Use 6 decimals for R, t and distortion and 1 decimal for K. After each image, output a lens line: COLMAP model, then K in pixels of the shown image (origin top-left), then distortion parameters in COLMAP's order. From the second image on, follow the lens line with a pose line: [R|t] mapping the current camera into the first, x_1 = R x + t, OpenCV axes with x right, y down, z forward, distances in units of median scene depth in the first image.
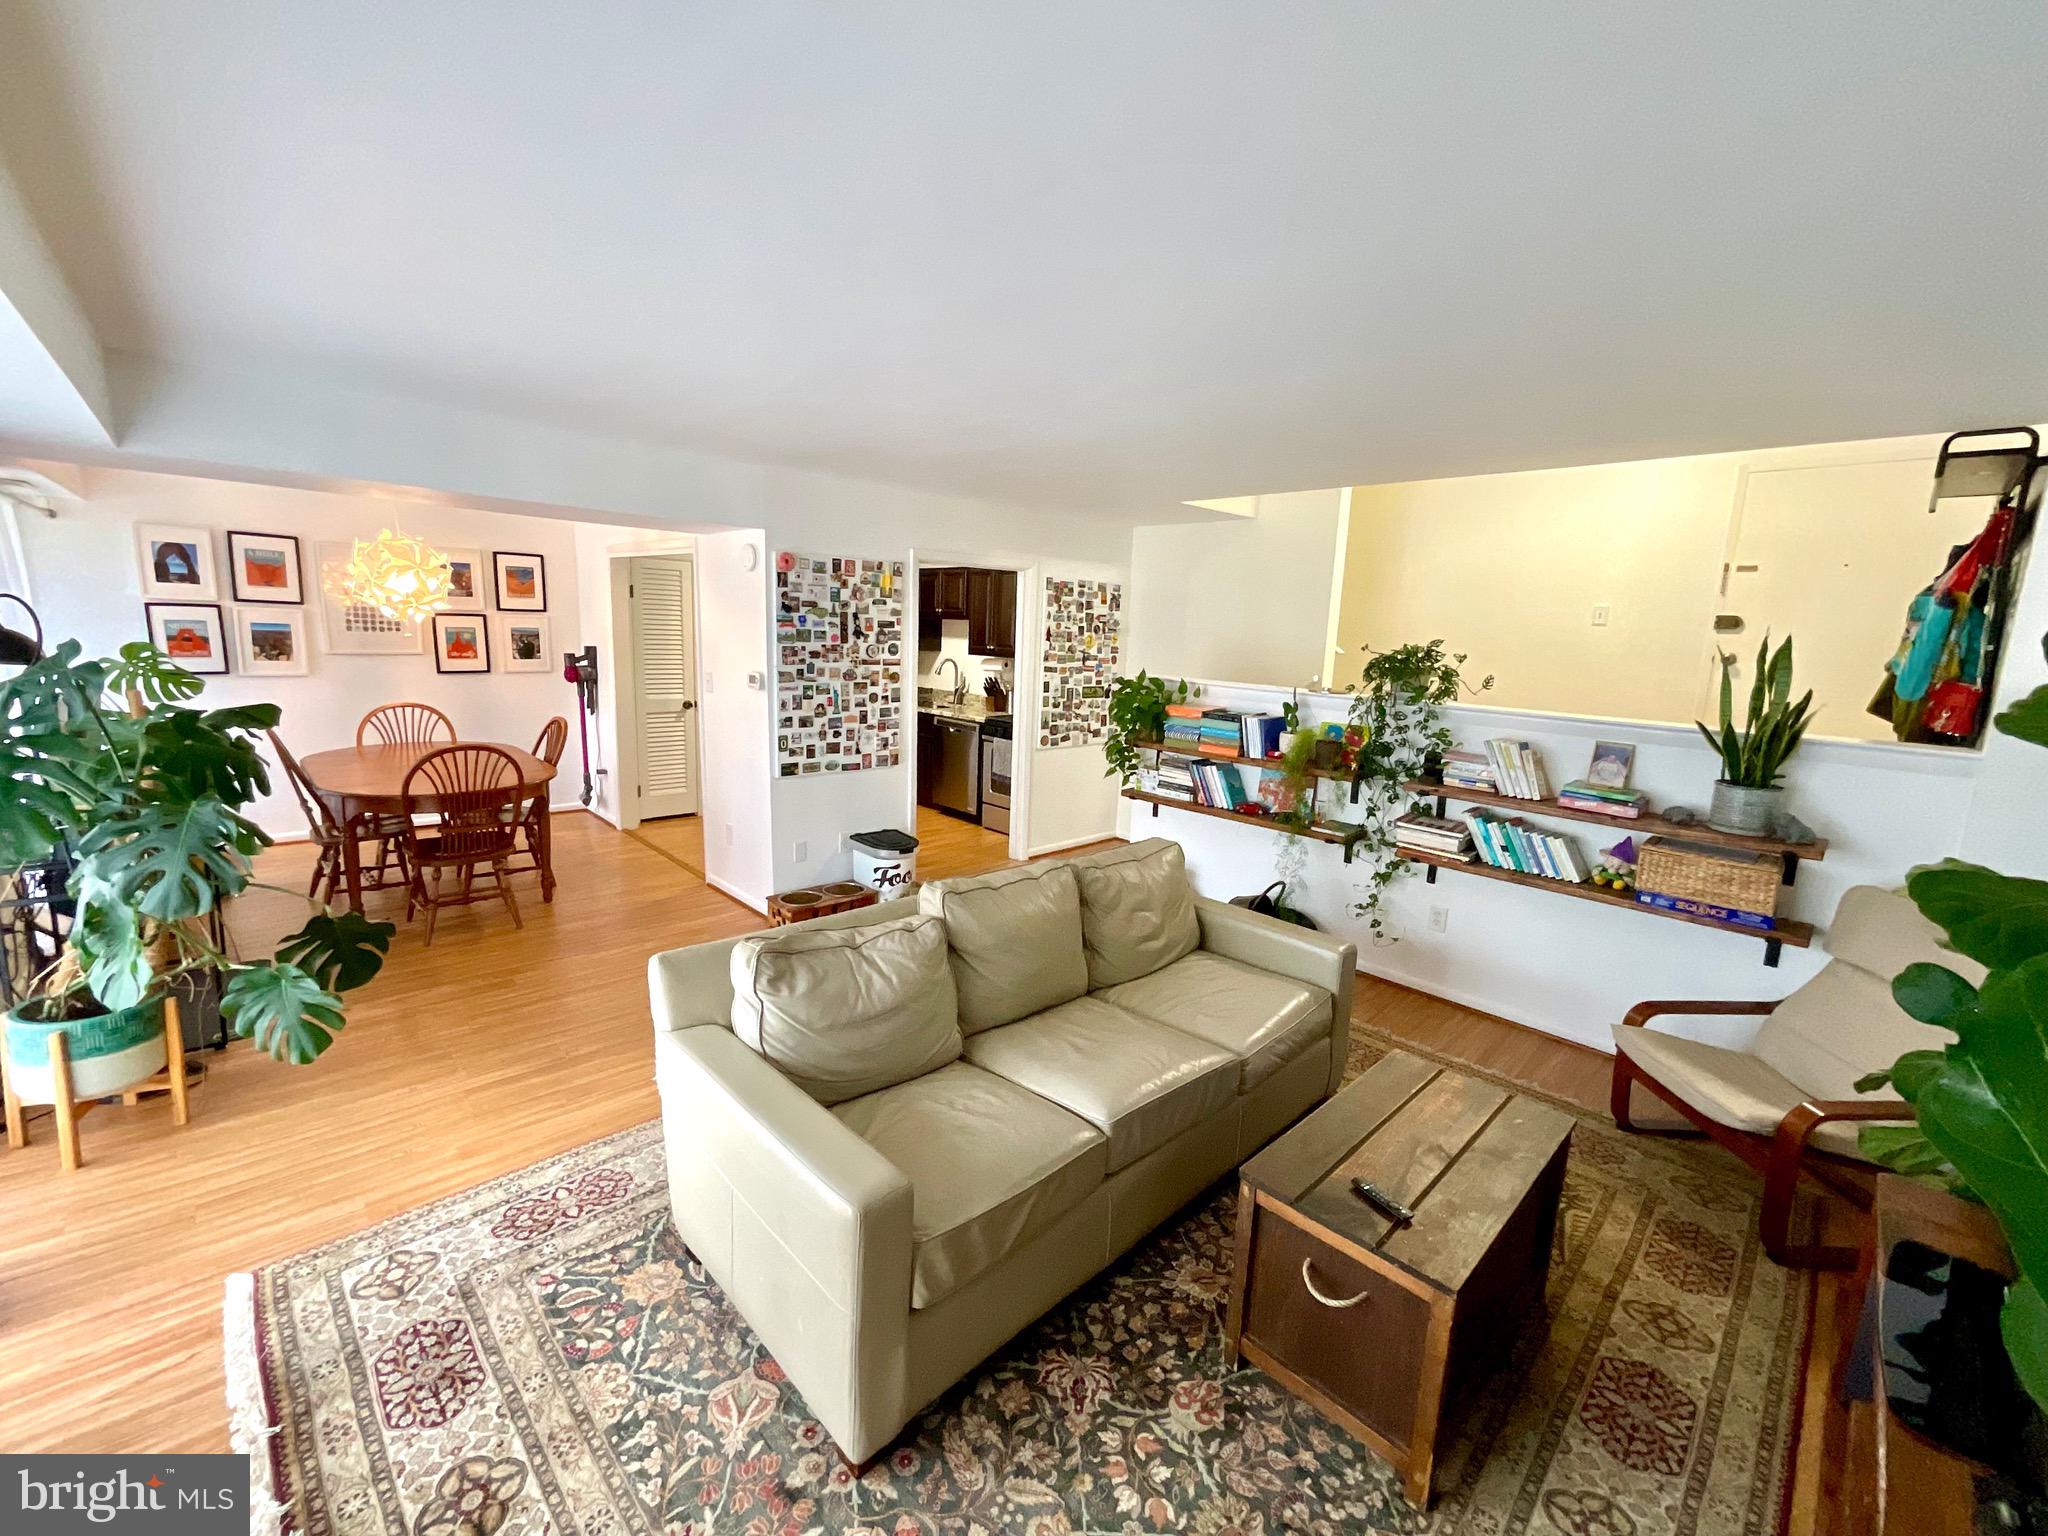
lens RADIAL K [[826.2, 0, 1025.7], [0, 826.2, 769.2], [0, 0, 1]] dist [-0.001682, 0.001204]
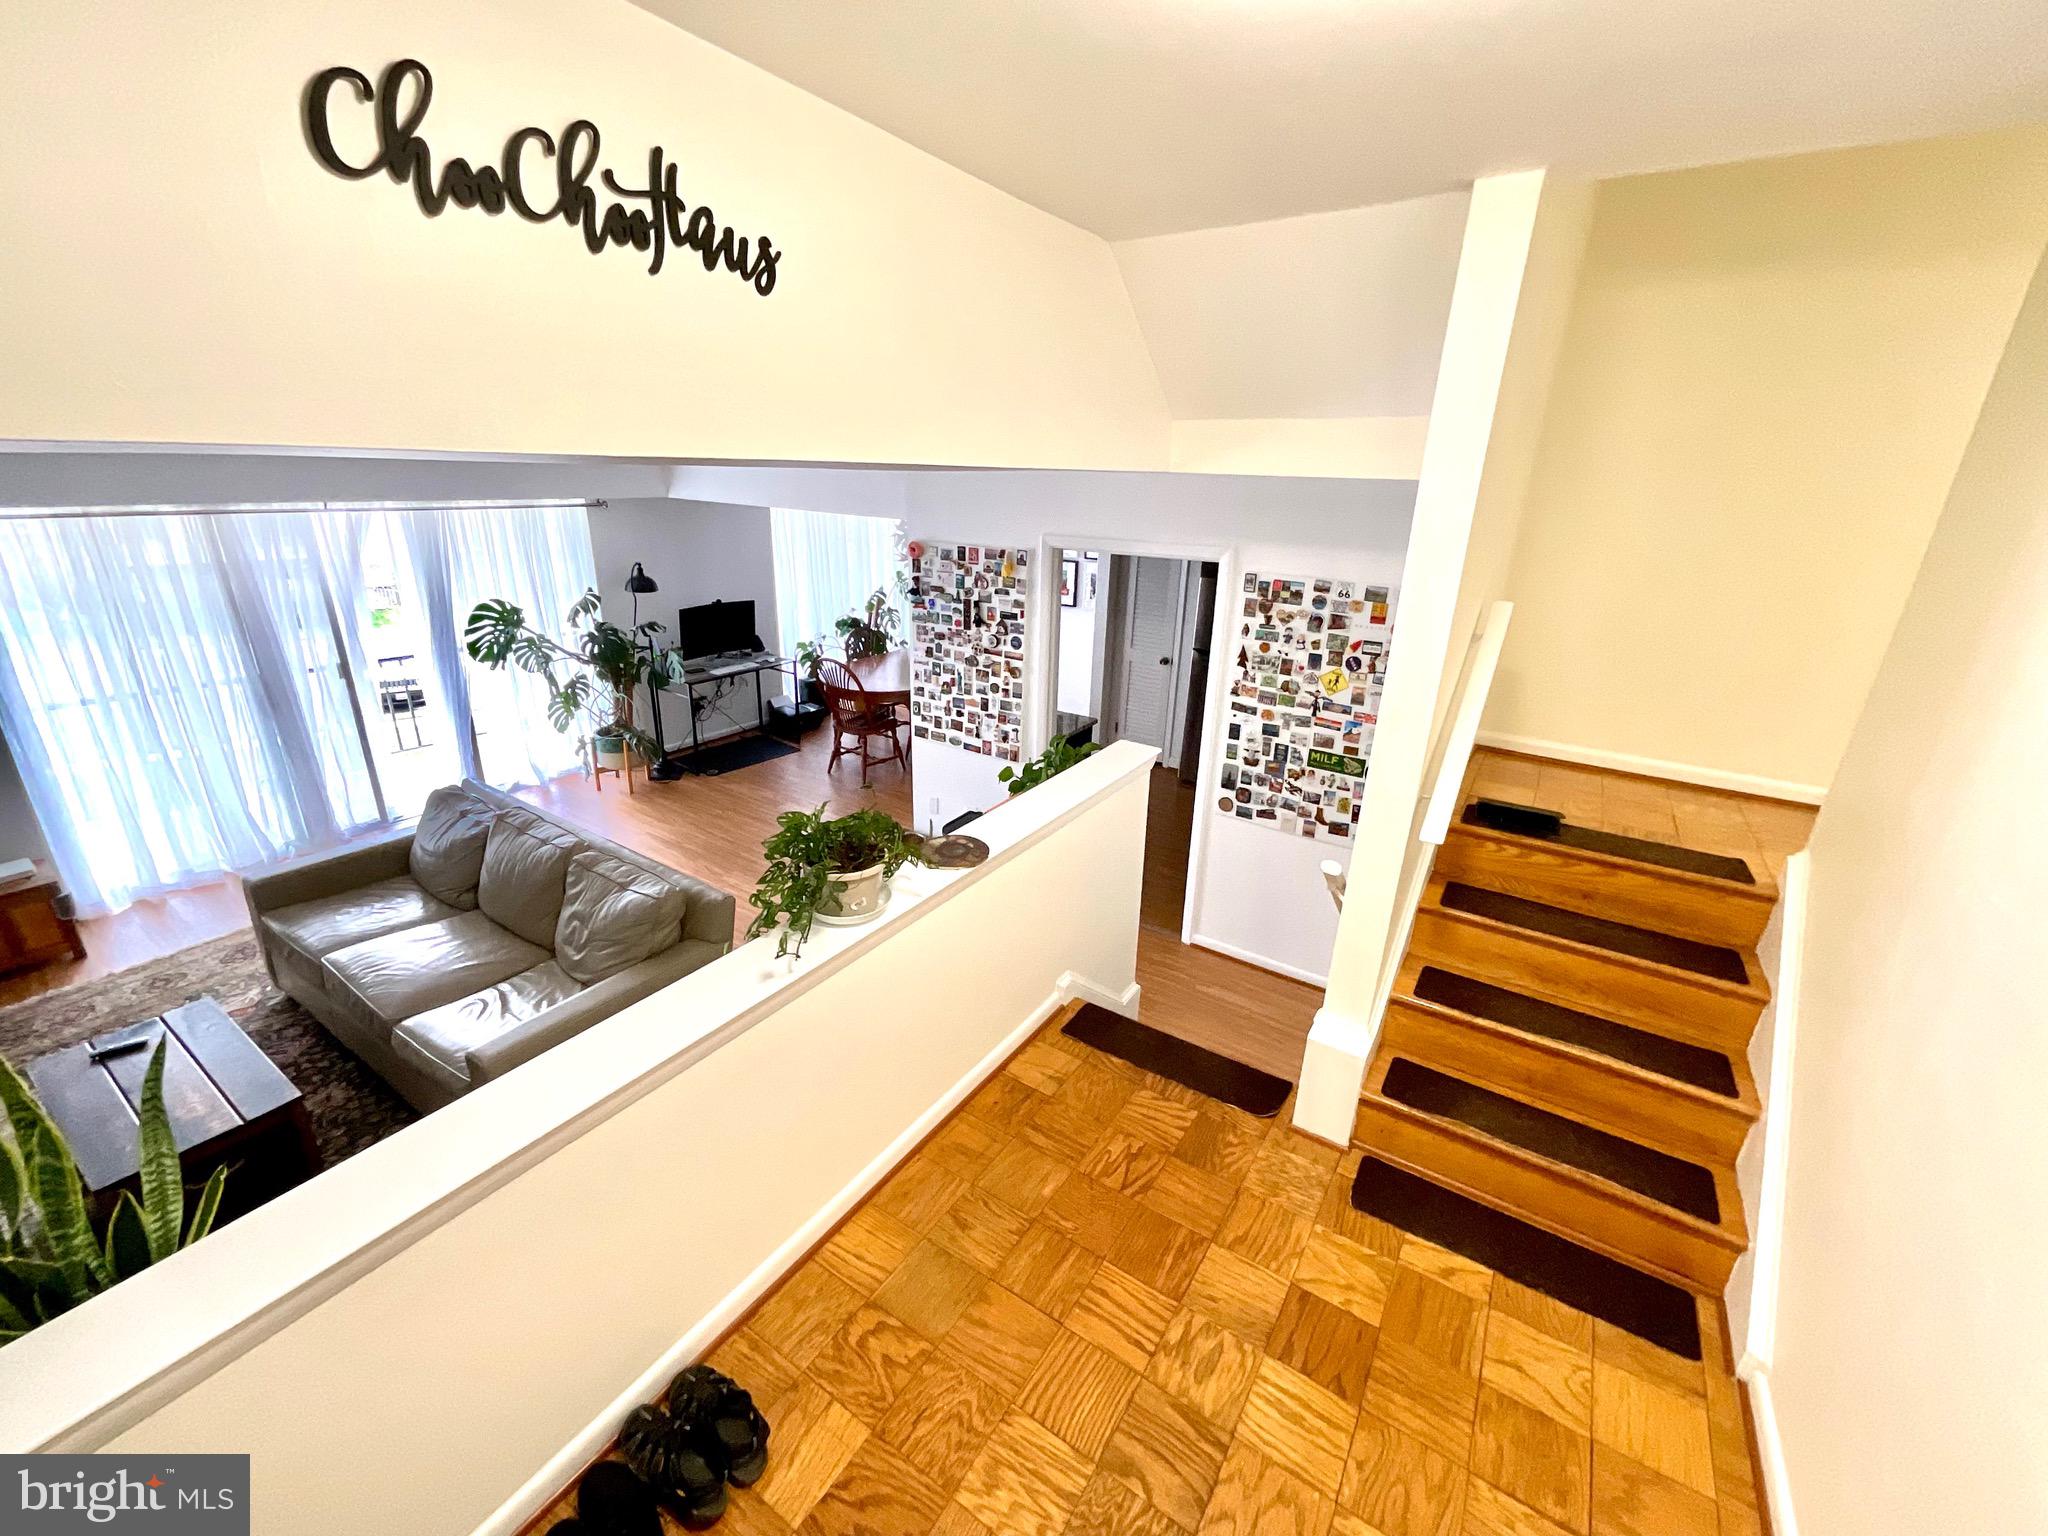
lens RADIAL K [[826.2, 0, 1024.4], [0, 826.2, 766.0], [0, 0, 1]] dist [-0.001682, 0.001204]
pose [[0.222238, 0.304753, -0.926140, 0.776297], [-0.191317, 0.945059, 0.265070, -0.271272], [0.956038, 0.118278, 0.268333, 0.796710]]
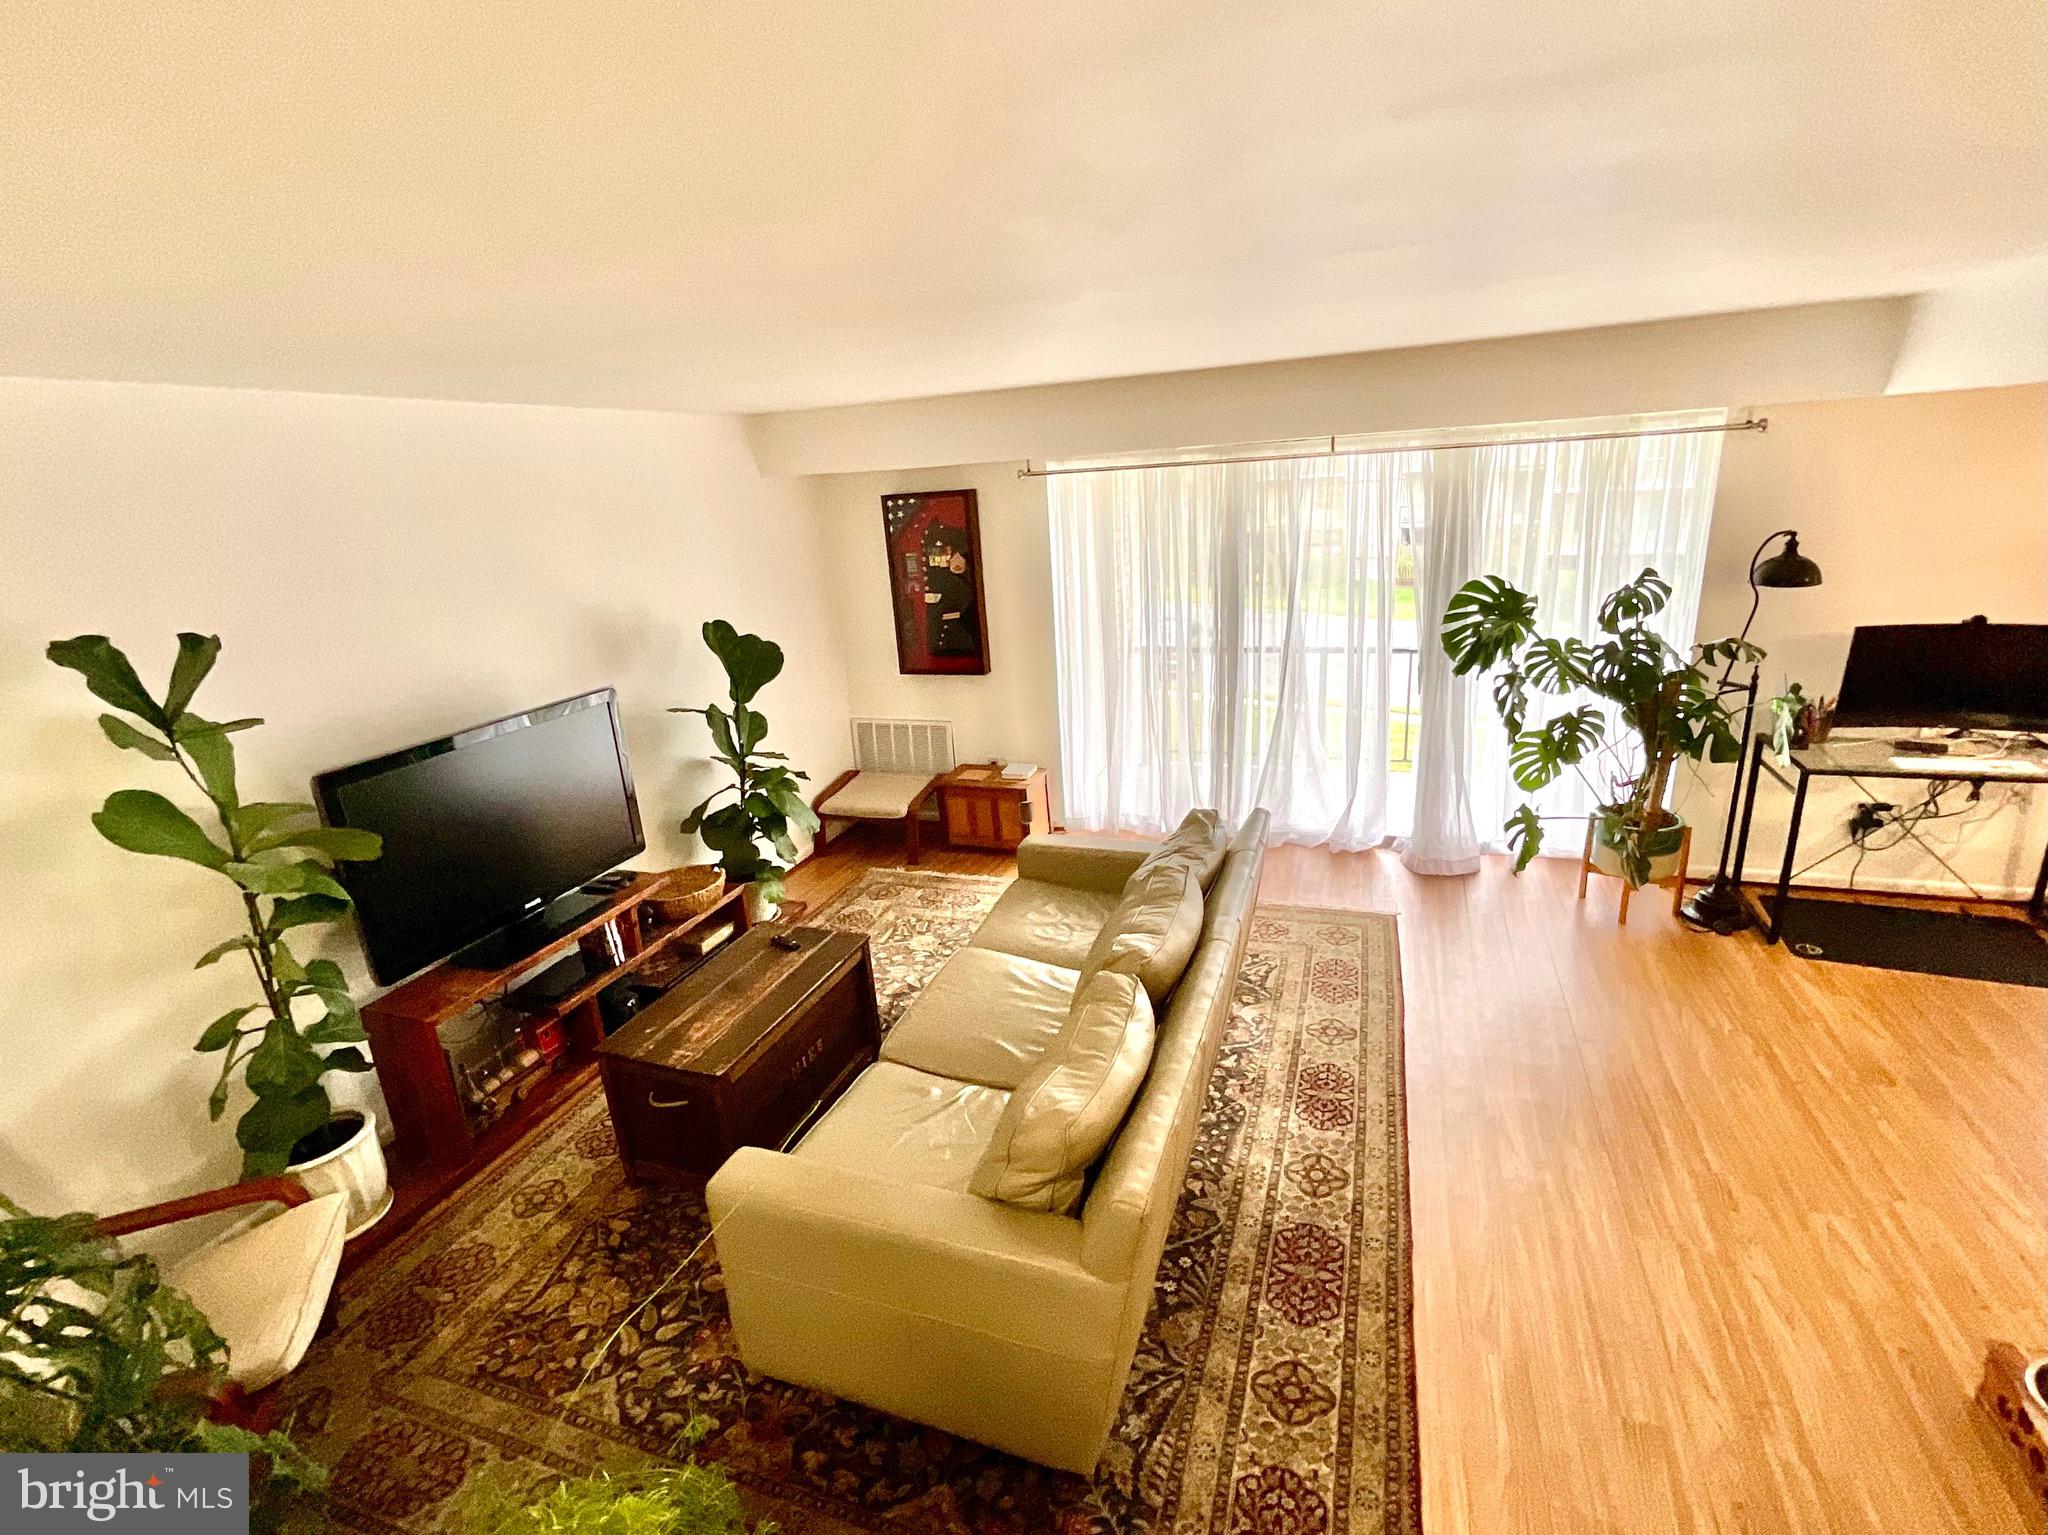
lens RADIAL K [[952.8, 0, 1028.0], [0, 952.8, 763.5], [0, 0, 1]] dist [0.000673, -0.000667]
pose [[-0.899824, 0.143317, -0.412039, 0.269989], [-0.047798, 0.906423, 0.419658, -0.240758], [0.433626, 0.397313, -0.808771, 0.974237]]
